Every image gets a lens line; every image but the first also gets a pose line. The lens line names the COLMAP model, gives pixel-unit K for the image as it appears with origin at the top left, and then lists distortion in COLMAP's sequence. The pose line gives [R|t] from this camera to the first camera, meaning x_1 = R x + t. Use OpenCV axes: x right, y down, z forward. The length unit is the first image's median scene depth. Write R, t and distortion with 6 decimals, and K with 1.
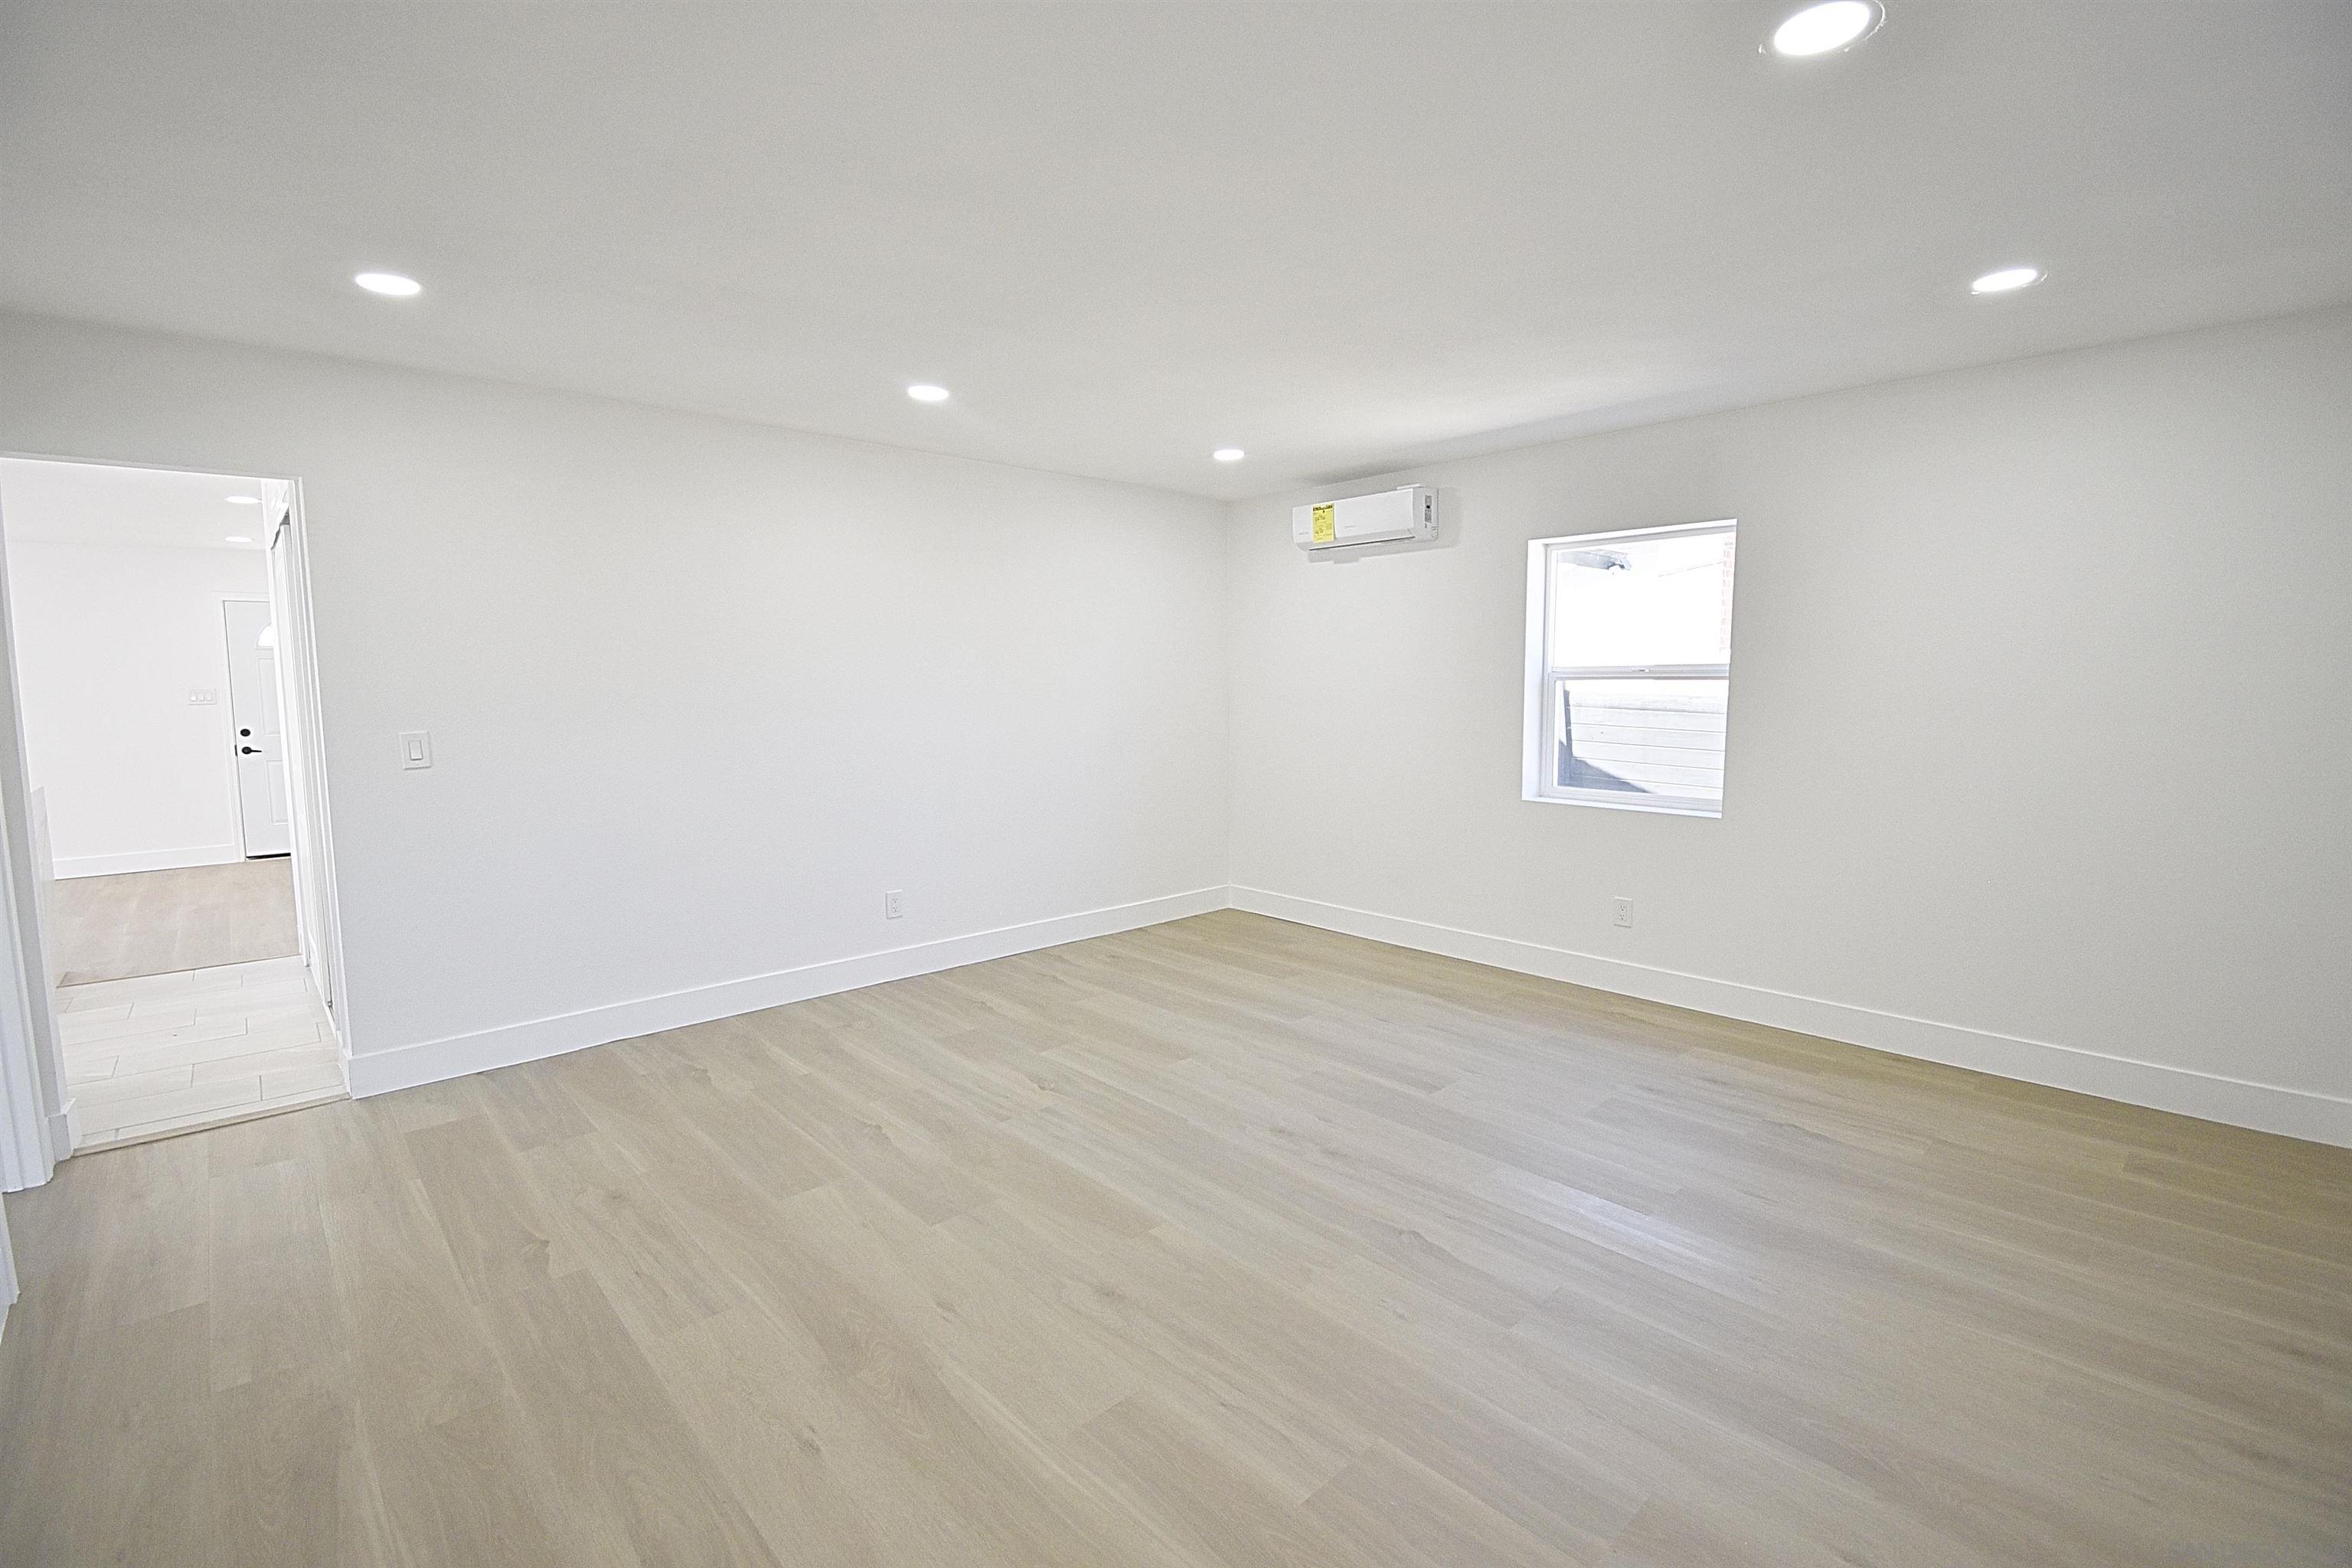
lens RADIAL K [[1028.5, 0, 1187.5], [0, 1028.5, 775.4], [0, 0, 1]] dist [0.021069, -0.023643]
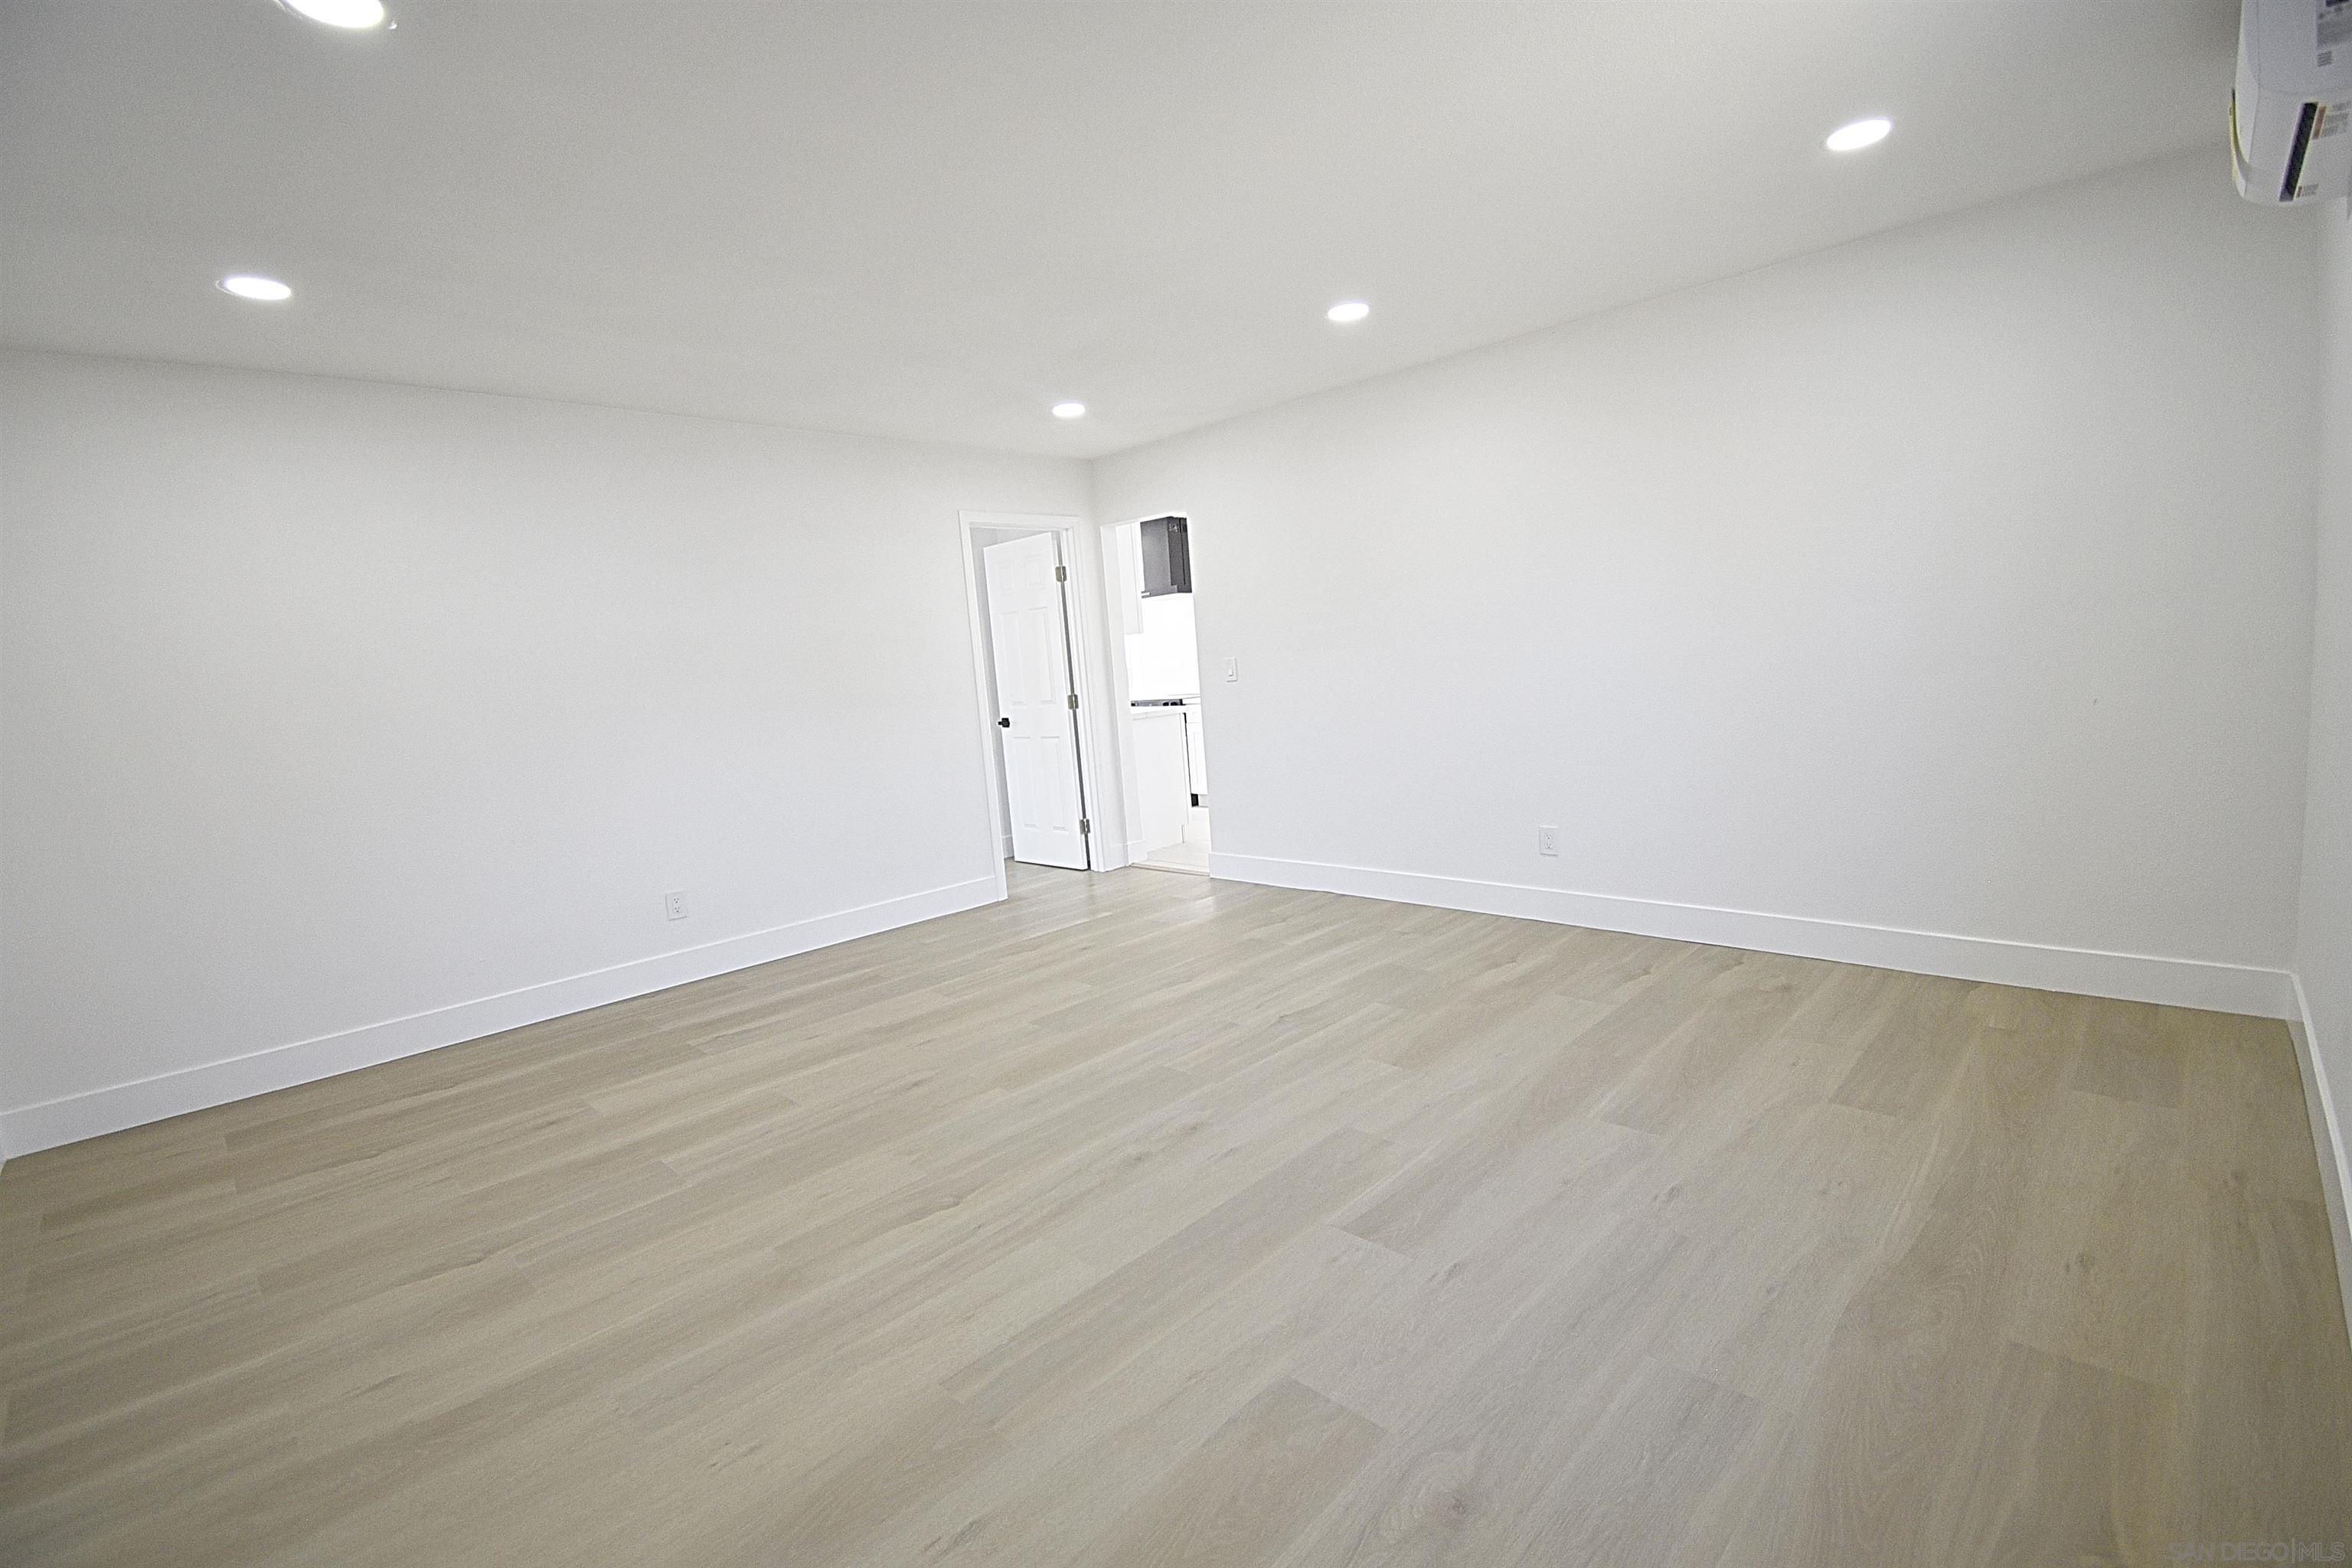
lens RADIAL K [[1028.5, 0, 1187.5], [0, 1028.5, 775.4], [0, 0, 1]] dist [0.021069, -0.023643]
pose [[0.046817, 0.116565, -0.992079, 0.836392], [-0.019925, 0.993079, 0.115742, -0.046082], [0.998705, 0.014348, 0.048815, 0.864632]]
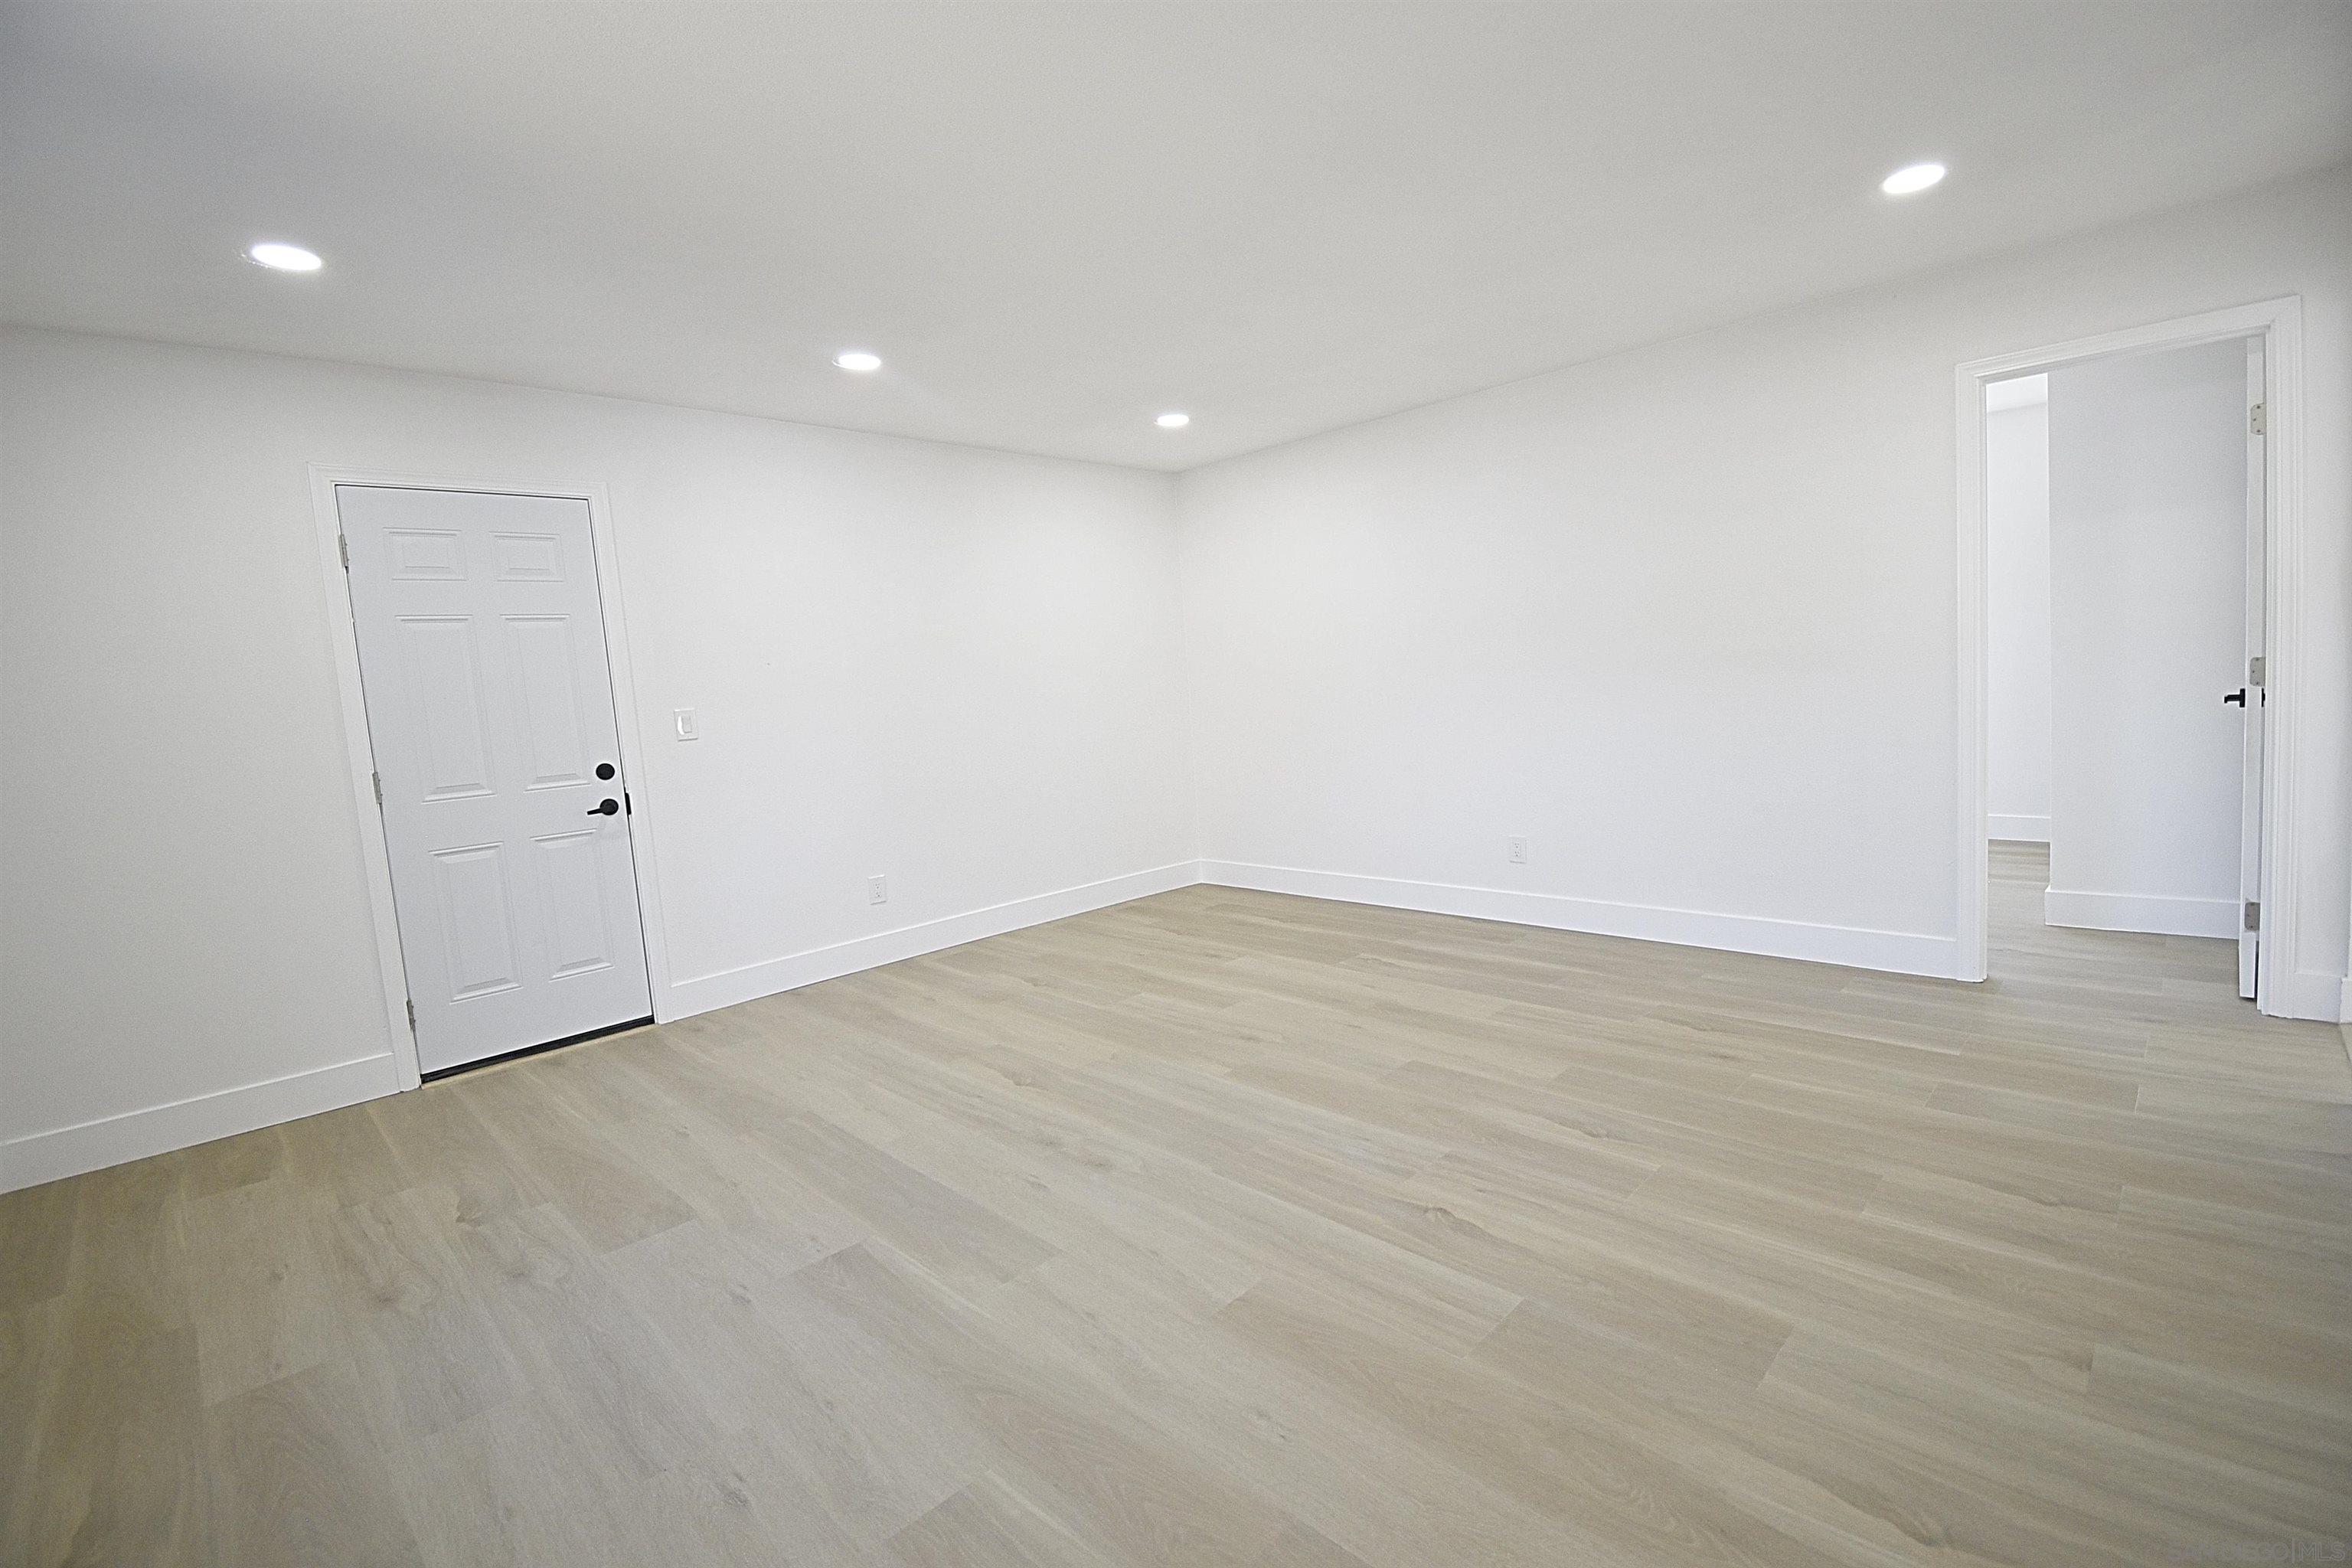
lens RADIAL K [[1037.2, 0, 1176.0], [0, 1037.2, 784.0], [0, 0, 1]] dist [0.017687, -0.023714]
pose [[-0.997112, 0.073469, -0.019252, 0.021329], [0.068523, 0.979553, 0.189156, -0.098764], [0.032756, 0.187291, -0.981758, 1.609513]]
